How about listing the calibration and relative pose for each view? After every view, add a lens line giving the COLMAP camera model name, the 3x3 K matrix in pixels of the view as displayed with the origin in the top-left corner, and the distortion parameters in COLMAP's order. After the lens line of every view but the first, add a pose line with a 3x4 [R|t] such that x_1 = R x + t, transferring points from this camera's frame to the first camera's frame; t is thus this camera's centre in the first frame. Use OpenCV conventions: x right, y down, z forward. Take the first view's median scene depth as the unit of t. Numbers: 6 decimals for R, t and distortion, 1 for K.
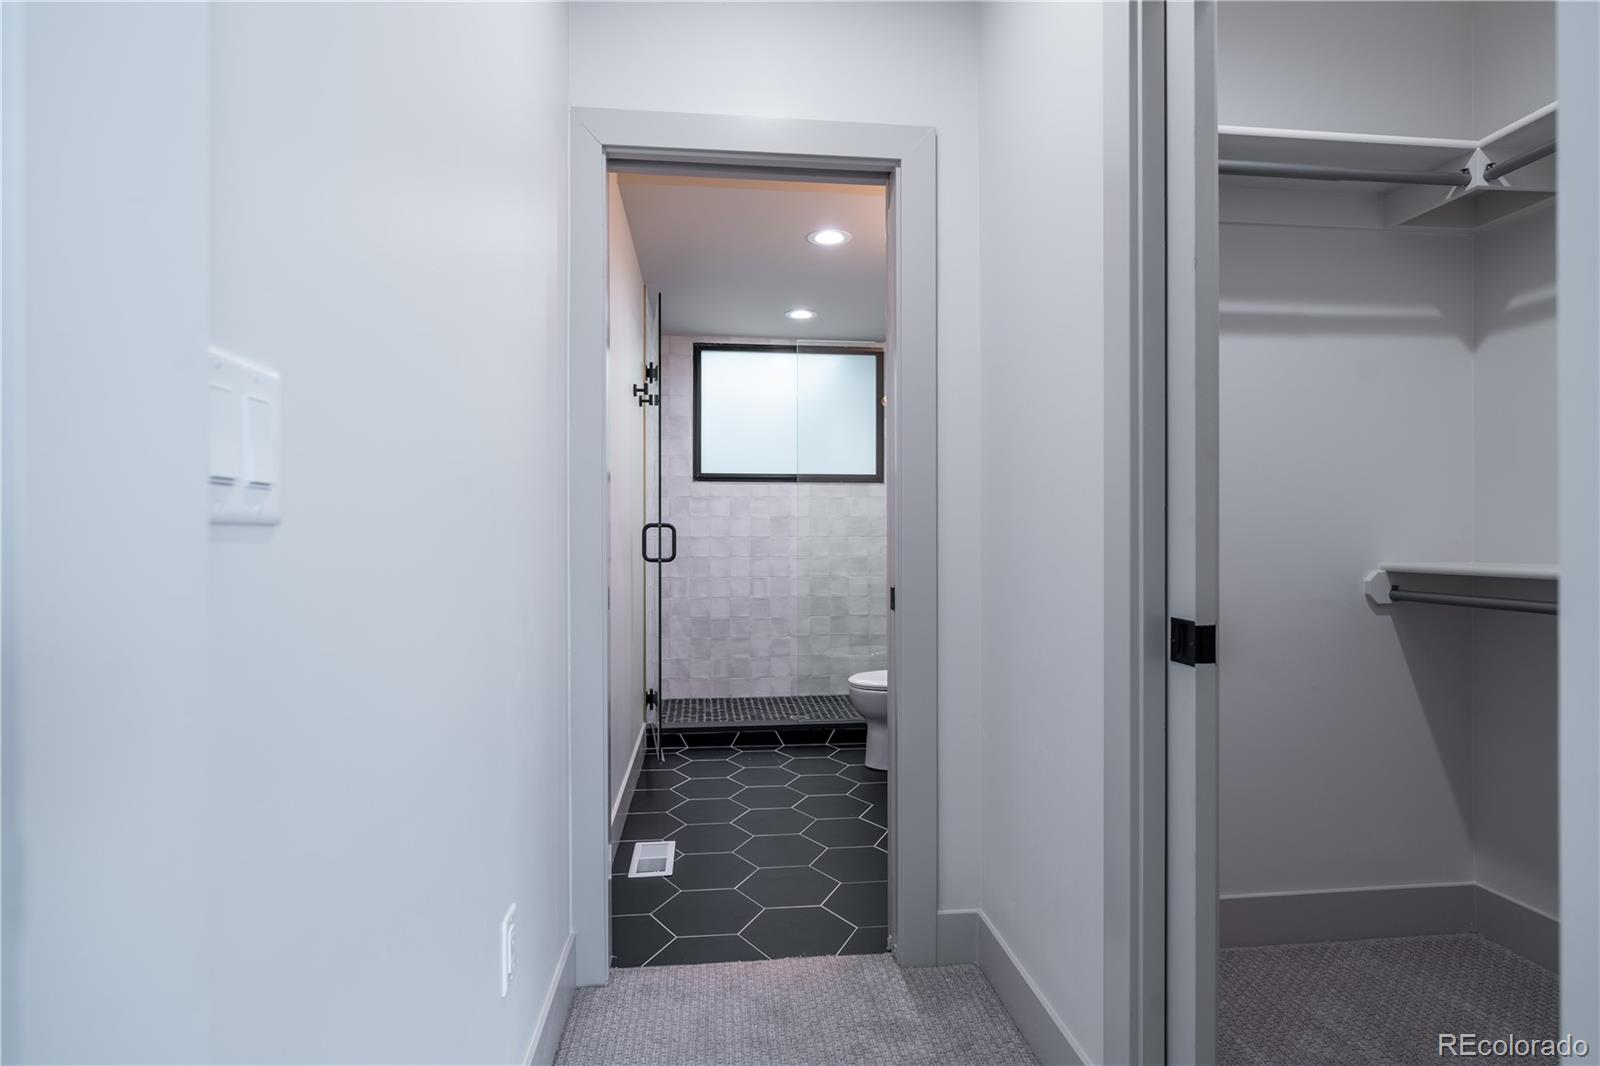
lens RADIAL K [[802.7, 0, 800.0], [0, 802.7, 533.0], [0, 0, 1]] dist [0.001884, -0.000775]
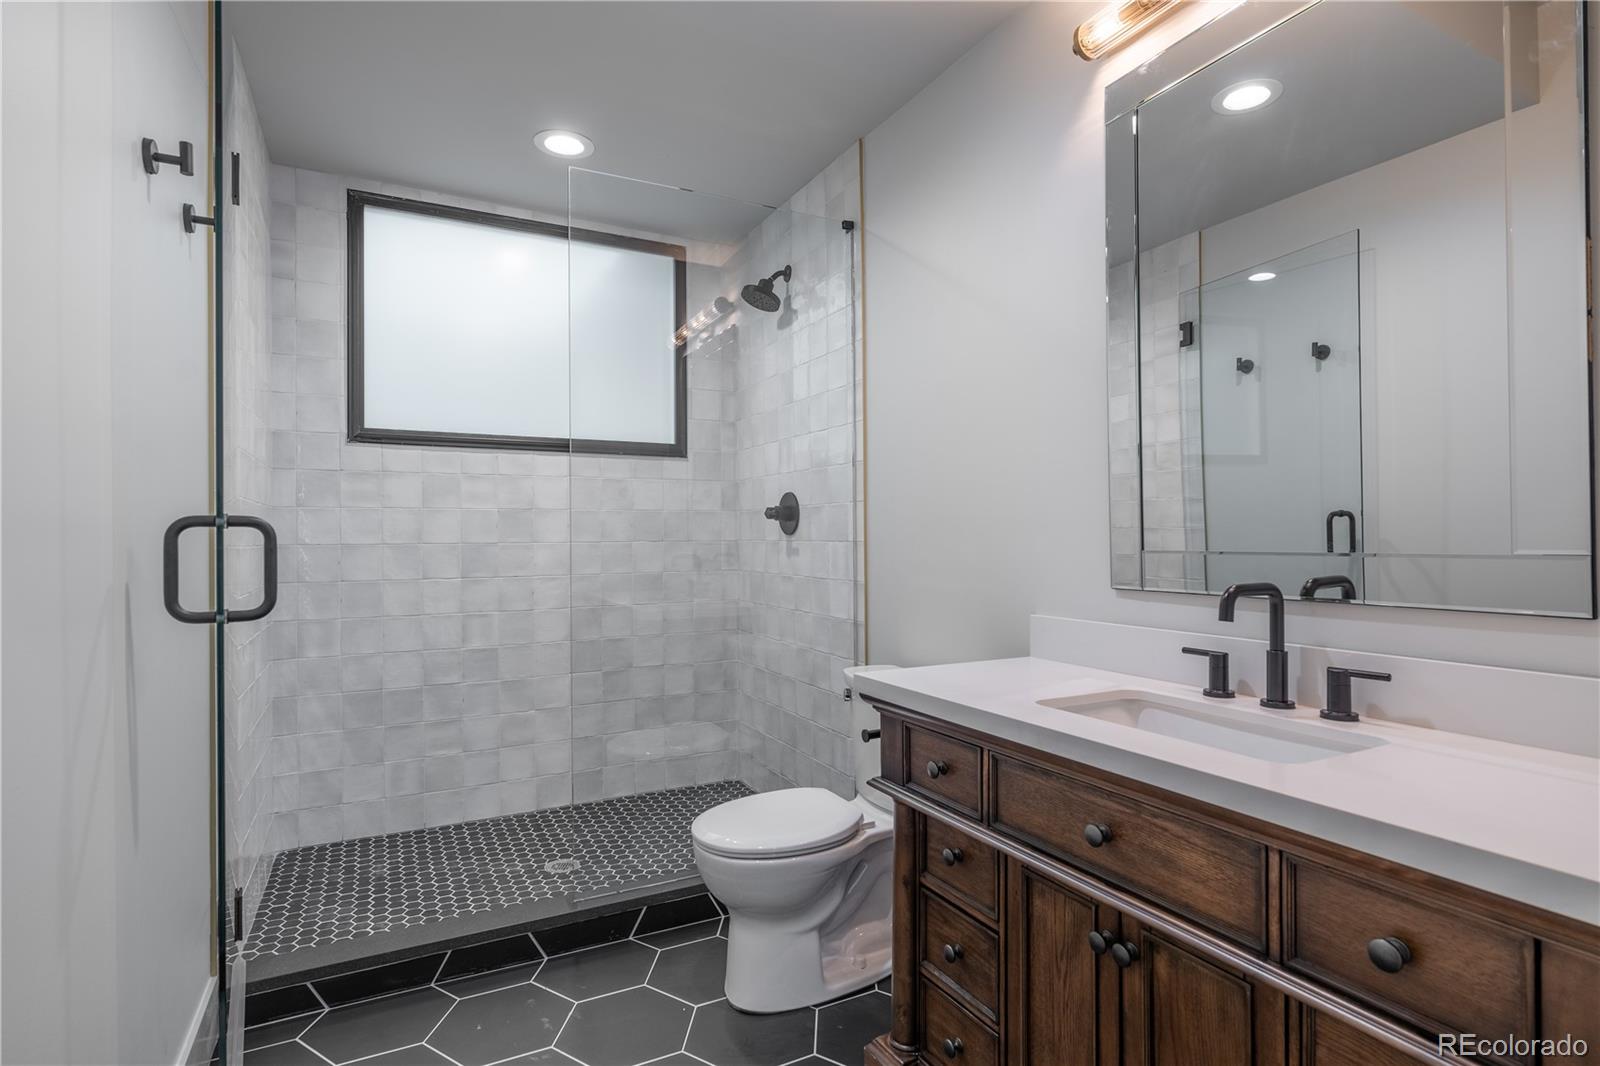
lens RADIAL K [[802.7, 0, 800.0], [0, 802.7, 533.0], [0, 0, 1]] dist [0.001884, -0.000775]
pose [[0.934537, -0.003187, 0.355853, -0.039955], [0.002860, 0.999995, 0.001445, -0.002747], [-0.355855, -0.000333, 0.934541, 0.378013]]
